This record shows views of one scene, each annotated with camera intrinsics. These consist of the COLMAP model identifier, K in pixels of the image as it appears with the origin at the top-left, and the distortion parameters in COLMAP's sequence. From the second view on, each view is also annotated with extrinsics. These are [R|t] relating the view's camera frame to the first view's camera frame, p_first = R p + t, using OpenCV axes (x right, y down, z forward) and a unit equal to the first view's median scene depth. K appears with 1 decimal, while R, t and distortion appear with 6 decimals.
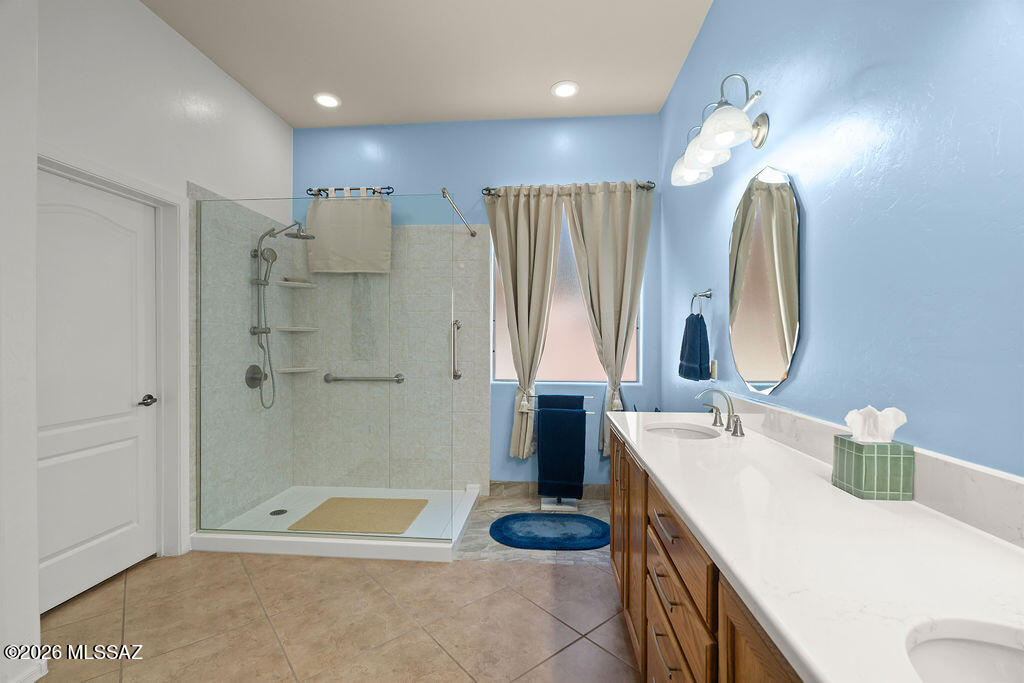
lens RADIAL K [[448.8, 0, 512.0], [0, 448.8, 341.5], [0, 0, 1]] dist [0.000250, -0.000071]
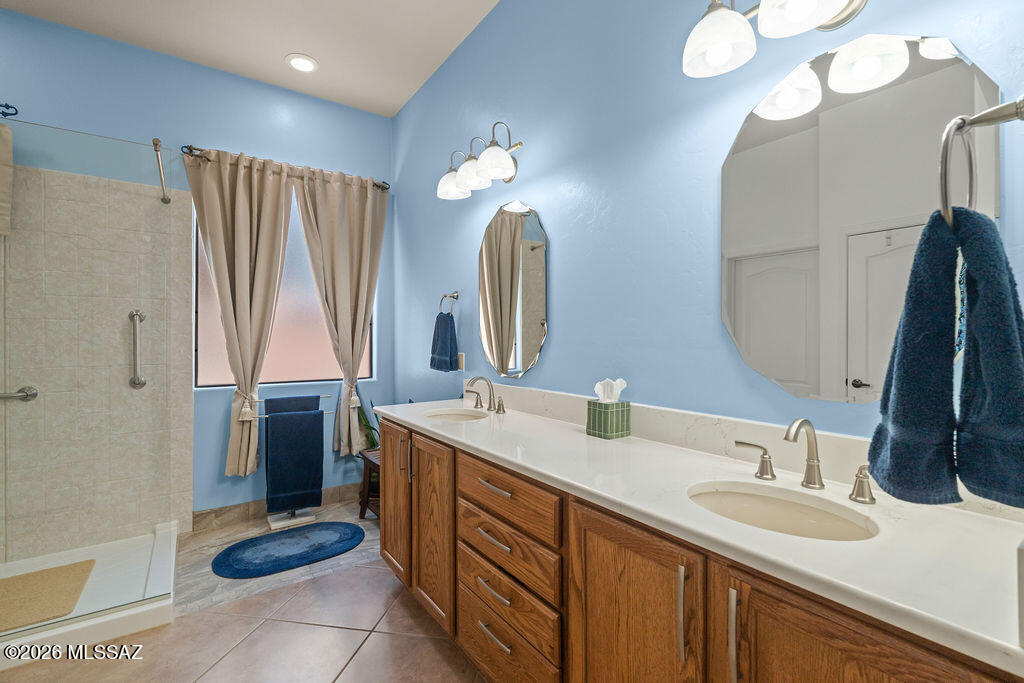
lens RADIAL K [[461.6, 0, 512.3], [0, 461.6, 334.4], [0, 0, 1]] dist [0.000425, -0.000272]
pose [[0.763126, 0.000044, 0.646250, -0.155300], [0.004023, 0.999980, -0.004818, -0.000284], [-0.646238, 0.006276, 0.763110, 0.003379]]
